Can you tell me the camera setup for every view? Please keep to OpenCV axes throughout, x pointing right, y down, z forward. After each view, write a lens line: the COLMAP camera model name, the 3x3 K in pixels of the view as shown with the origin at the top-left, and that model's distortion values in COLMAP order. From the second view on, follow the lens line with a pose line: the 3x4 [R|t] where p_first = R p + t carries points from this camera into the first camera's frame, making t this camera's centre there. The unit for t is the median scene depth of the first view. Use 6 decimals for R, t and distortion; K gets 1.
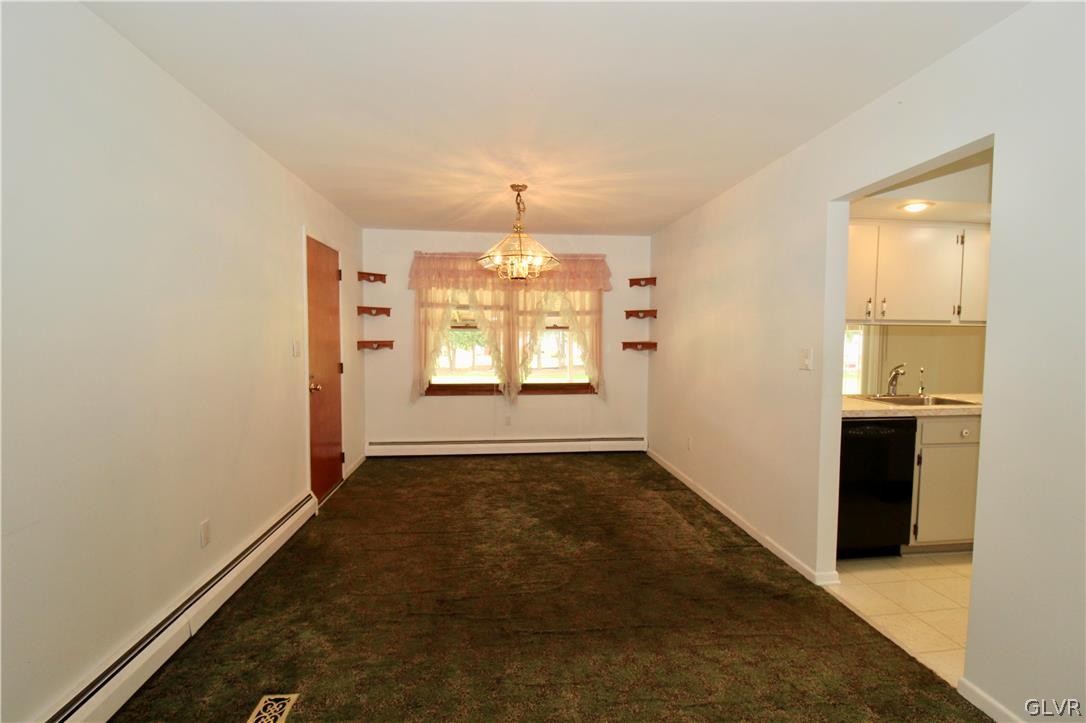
lens RADIAL K [[515.9, 0, 538.4], [0, 515.9, 367.1], [0, 0, 1]] dist [-0.000623, -0.015025]
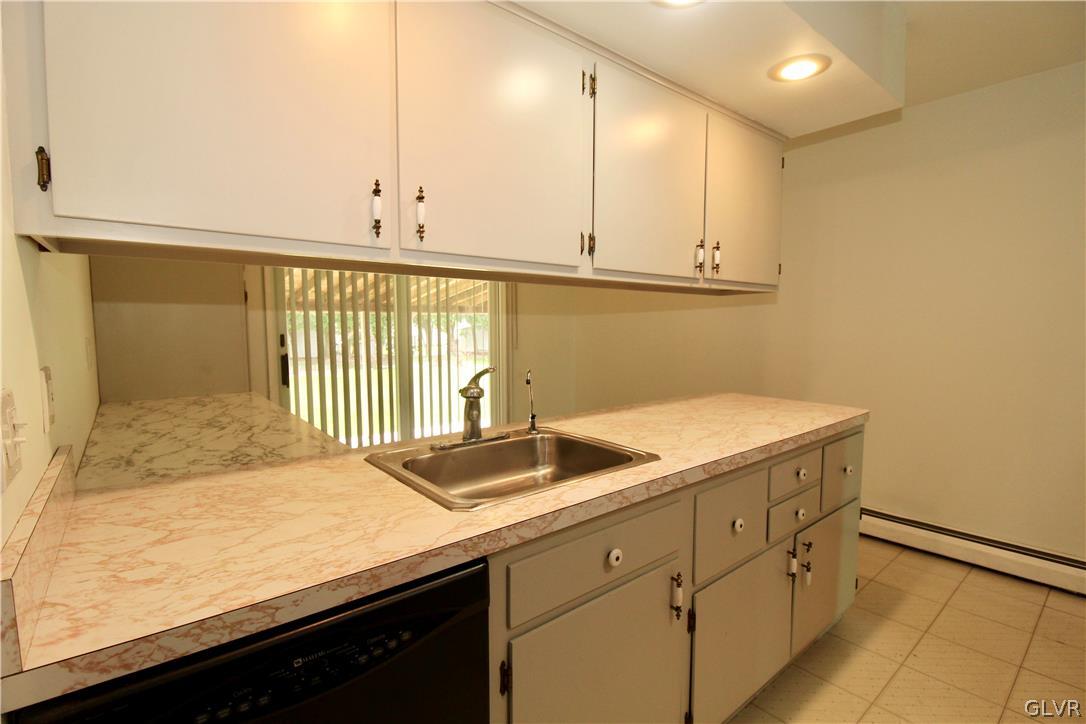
lens RADIAL K [[515.9, 0, 538.4], [0, 515.9, 367.6], [0, 0, 1]] dist [-0.000623, -0.015025]
pose [[0.839642, -0.051827, 0.540662, 0.531487], [0.038359, 0.998610, 0.036155, -0.020280], [-0.541785, -0.009618, 0.840462, 0.642710]]
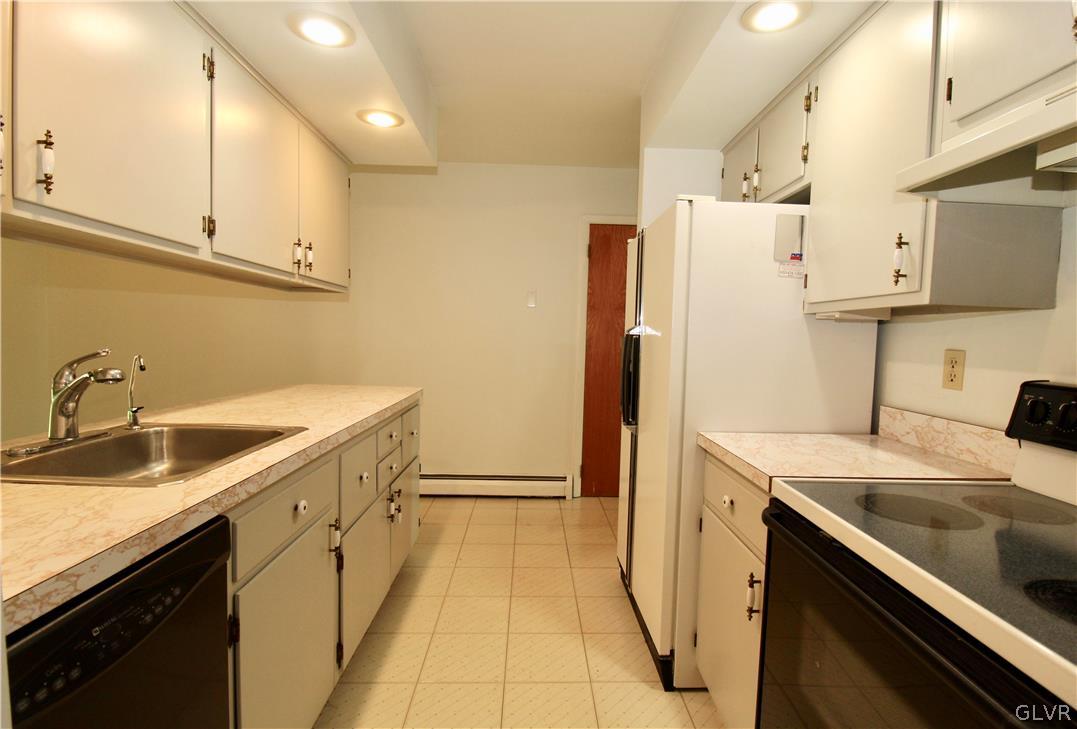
lens RADIAL K [[534.1, 0, 568.6], [0, 534.1, 369.5], [0, 0, 1]] dist [-0.021138, -0.000954]
pose [[0.043831, -0.061745, 0.997129, 0.369257], [0.032162, 0.997658, 0.060364, -0.004911], [-0.998521, 0.029424, 0.045714, 0.673693]]
